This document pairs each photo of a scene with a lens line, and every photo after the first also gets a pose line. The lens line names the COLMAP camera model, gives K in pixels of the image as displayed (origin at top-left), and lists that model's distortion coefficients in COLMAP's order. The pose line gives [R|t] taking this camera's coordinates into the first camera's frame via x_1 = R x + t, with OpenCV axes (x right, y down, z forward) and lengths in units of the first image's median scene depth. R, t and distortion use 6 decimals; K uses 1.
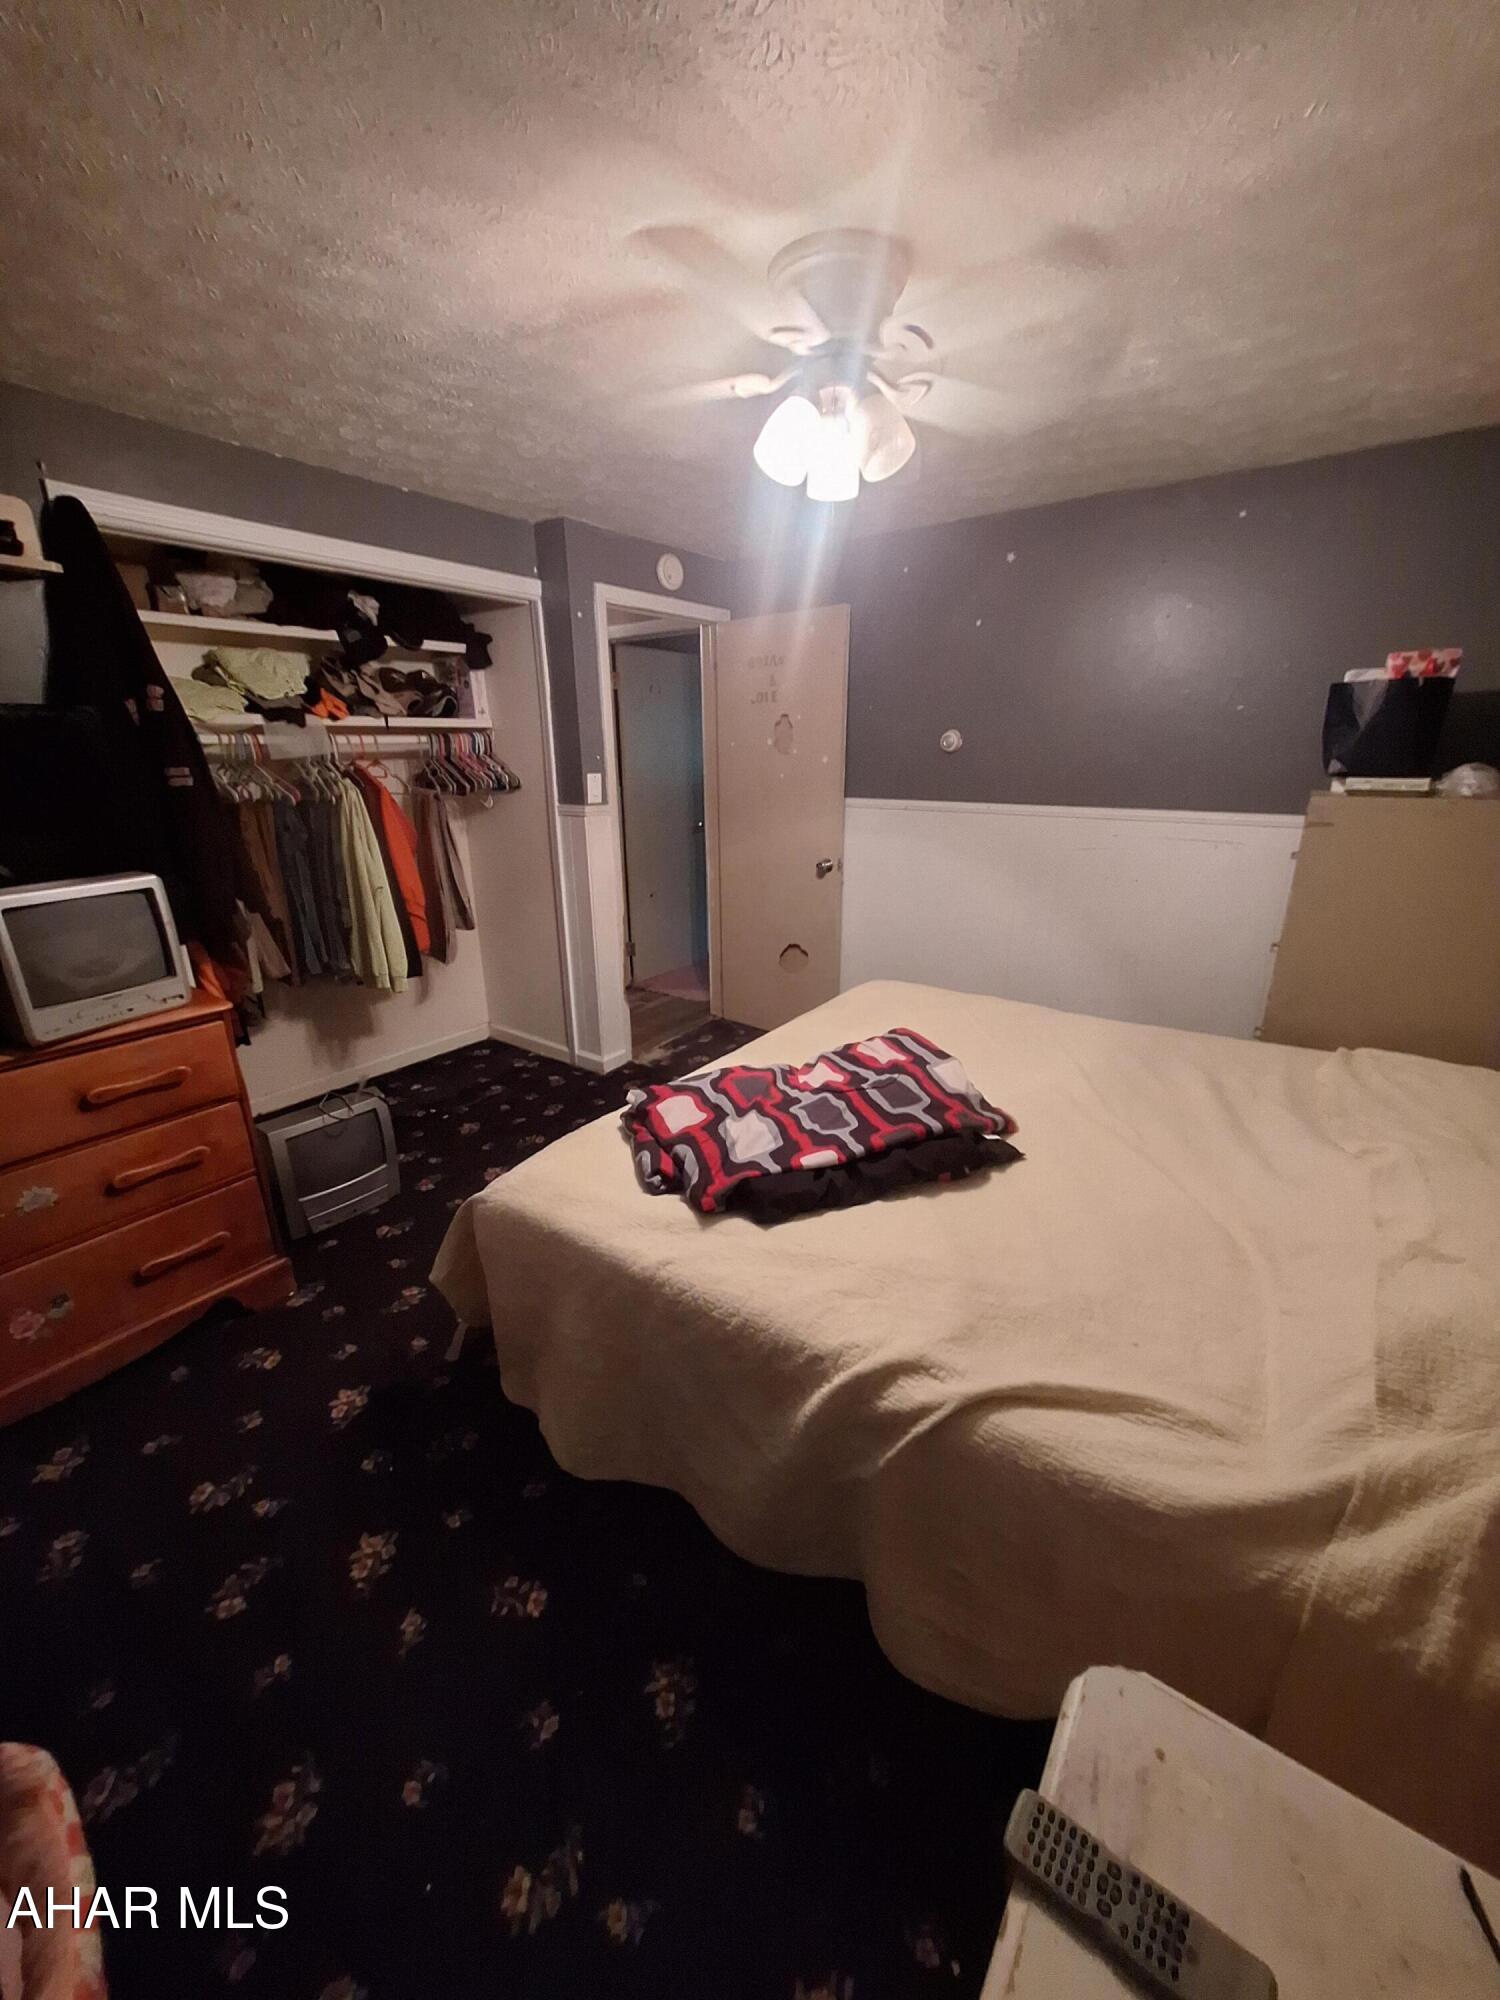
lens RADIAL K [[784.9, 0, 757.5], [0, 784.9, 1011.8], [0, 0, 1]] dist [-0.001018, -0.000425]
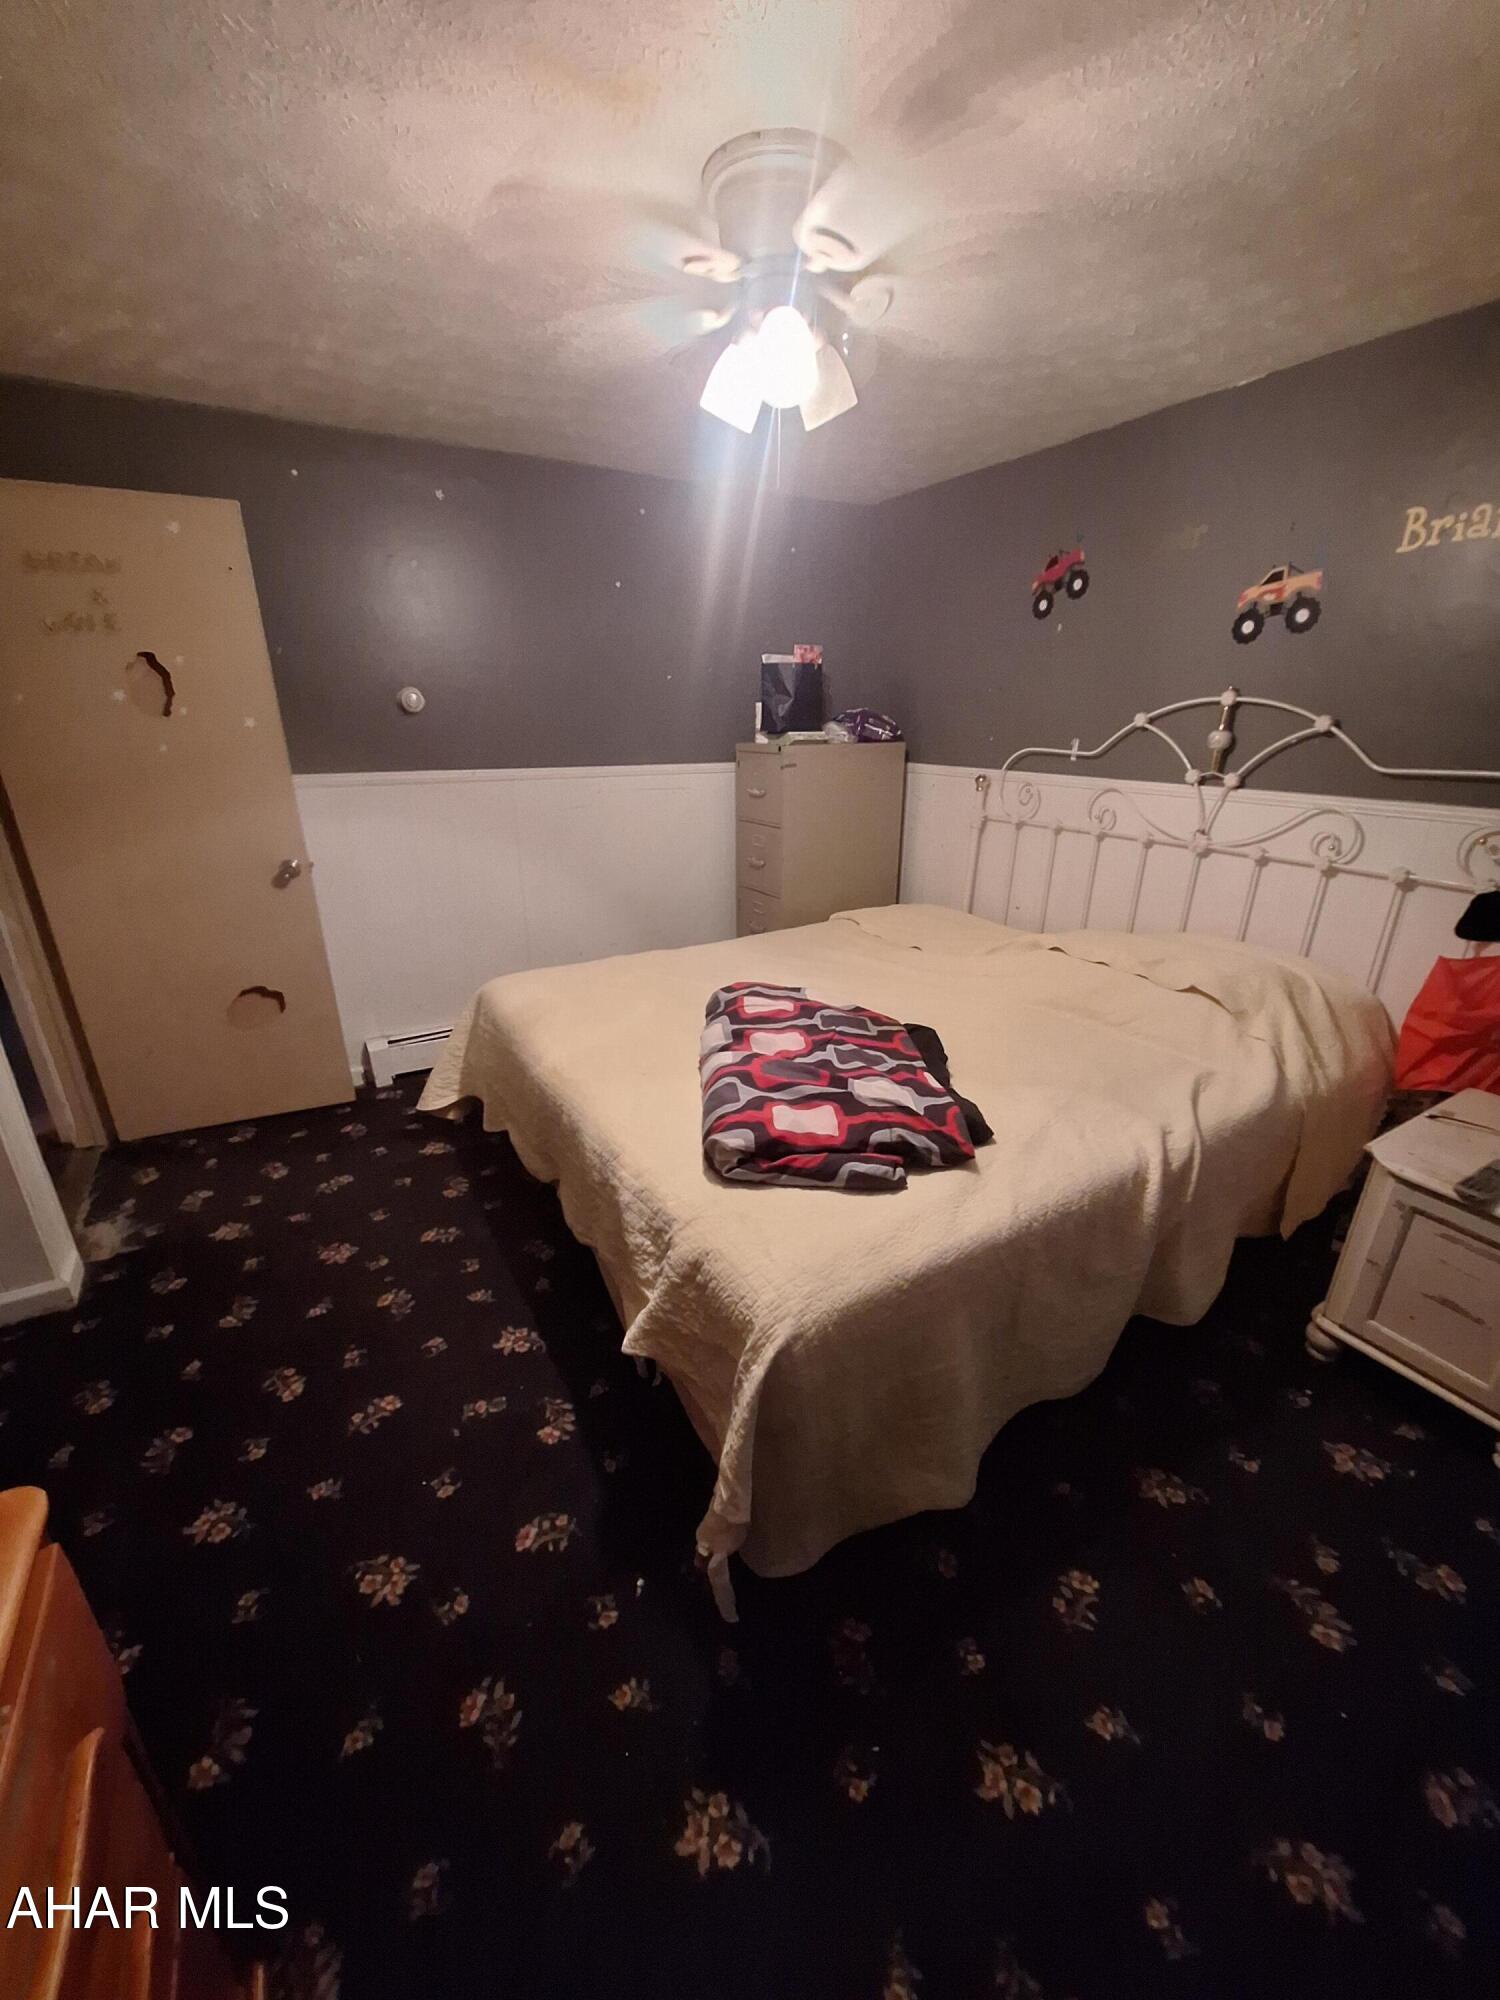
lens RADIAL K [[784.9, 0, 742.5], [0, 784.9, 1006.3], [0, 0, 1]] dist [-0.001018, -0.000425]
pose [[0.400676, -0.312549, 0.861262, -0.888950], [0.286405, 0.935635, 0.206297, -0.202772], [-0.870305, 0.164011, 0.464402, 0.662340]]
